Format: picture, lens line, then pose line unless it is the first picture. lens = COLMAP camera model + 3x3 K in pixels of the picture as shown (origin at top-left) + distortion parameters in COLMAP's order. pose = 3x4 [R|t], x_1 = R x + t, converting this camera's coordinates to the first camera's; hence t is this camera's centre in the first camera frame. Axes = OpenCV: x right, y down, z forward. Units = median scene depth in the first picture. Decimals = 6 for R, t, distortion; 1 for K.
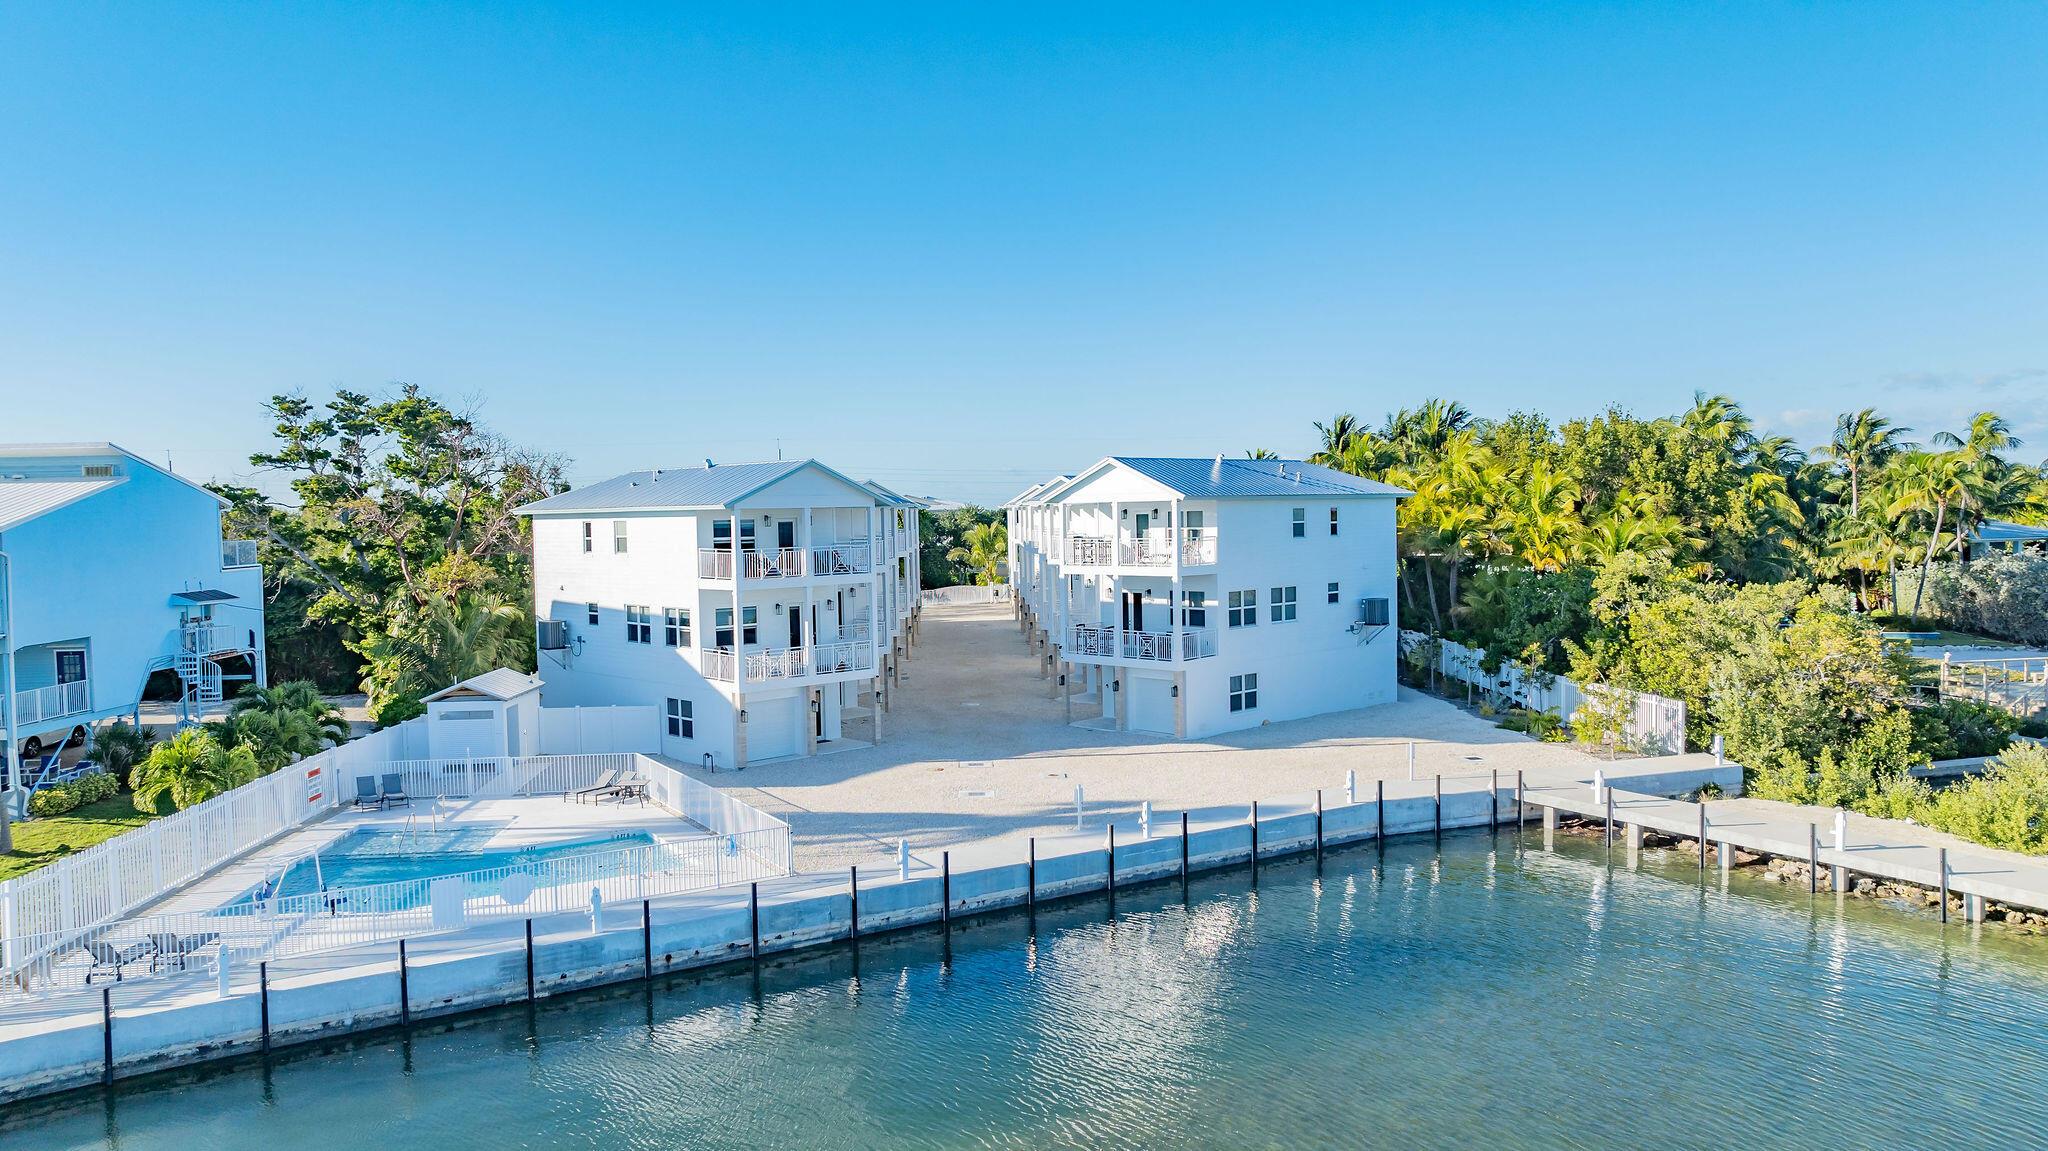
lens RADIAL K [[1440.4, 0, 1020.7], [0, 1440.4, 578.4], [0, 0, 1]] dist [-0.022027, 0.026153]
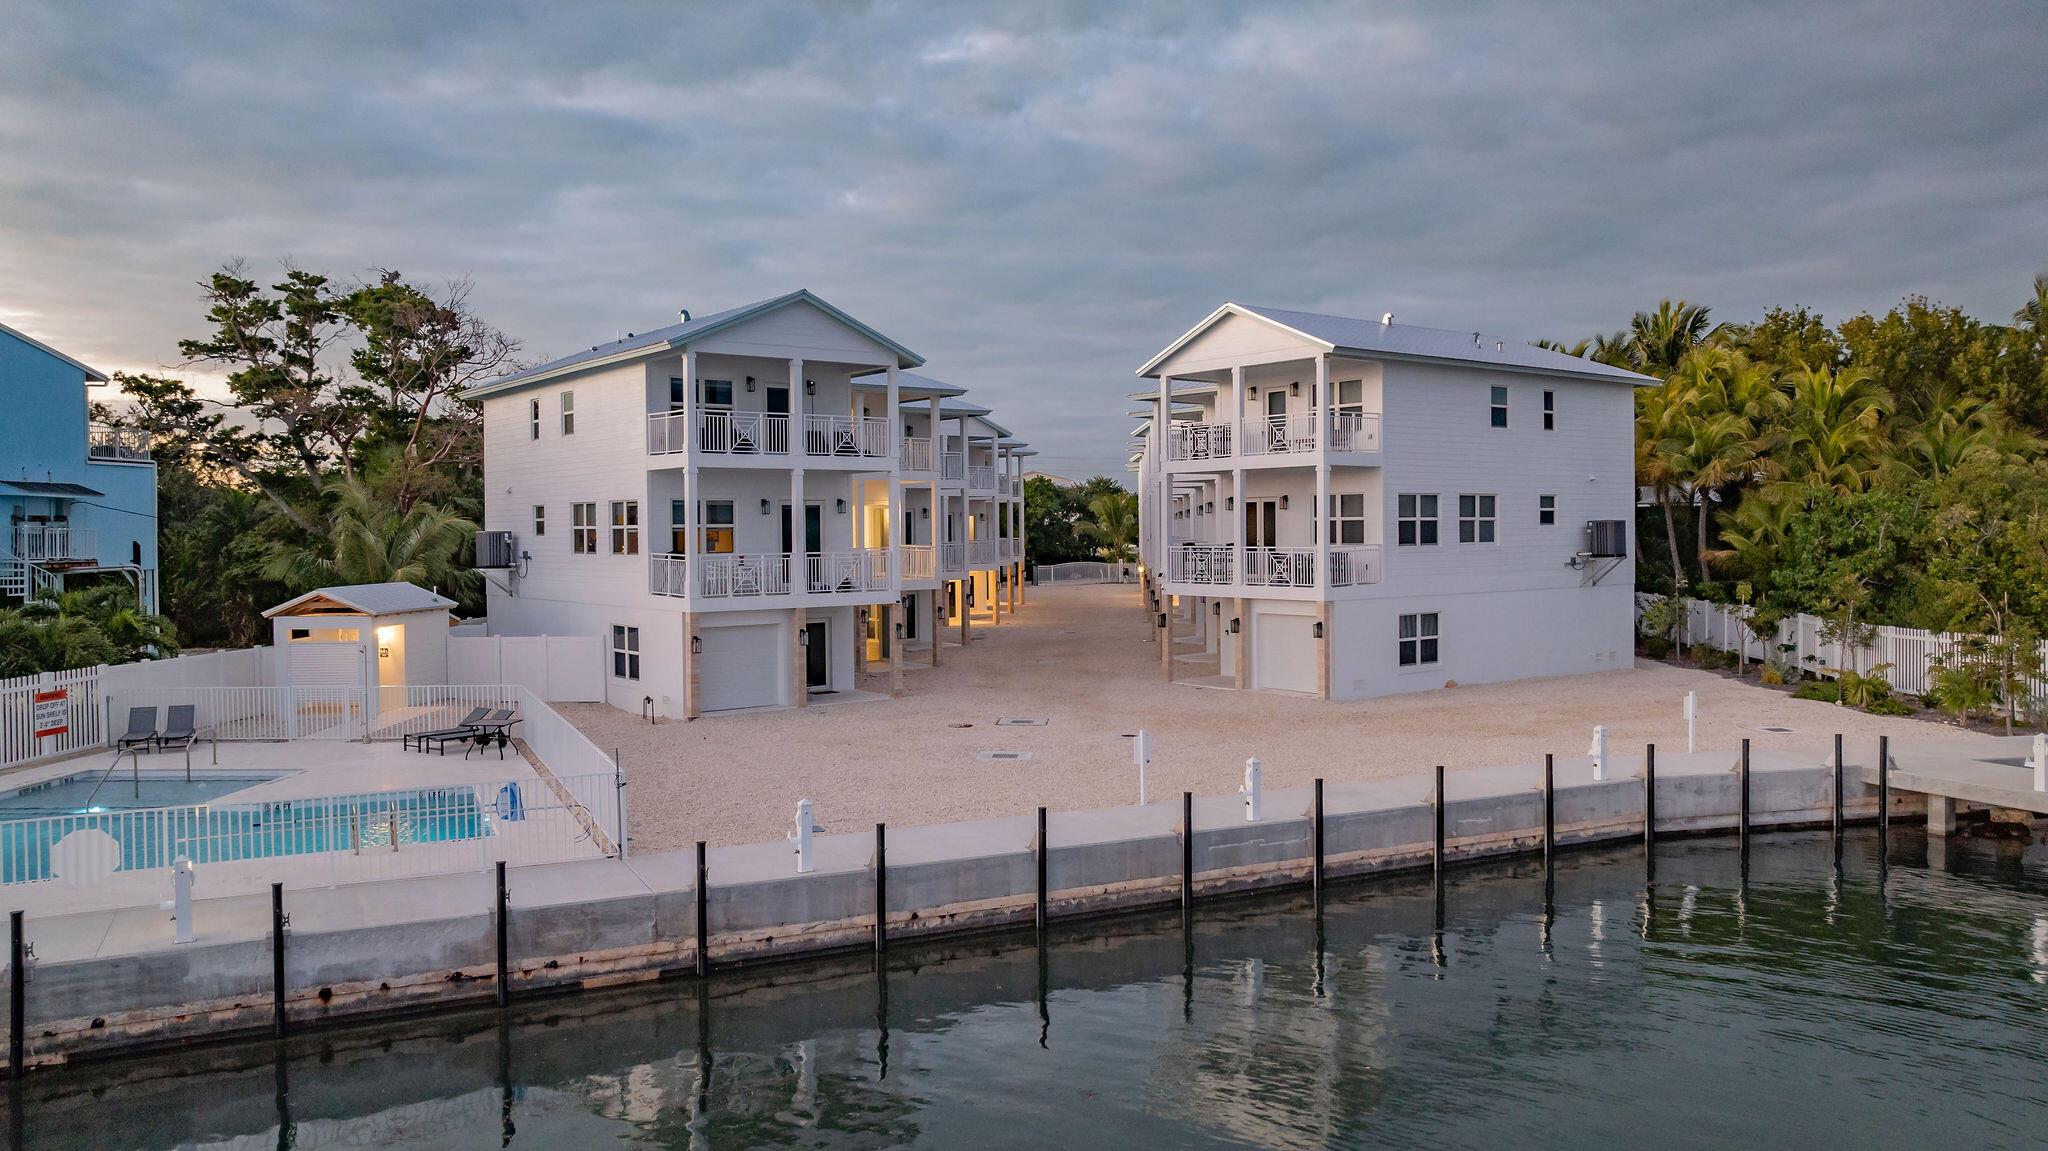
lens RADIAL K [[1470.0, 0, 1016.6], [0, 1470.0, 556.0], [0, 0, 1]] dist [-0.019092, 0.006352]
pose [[0.993780, 0.011339, -0.110781, 0.040051], [-0.014312, 0.999557, -0.026080, 0.063290], [0.110436, 0.027503, 0.993503, 0.275039]]
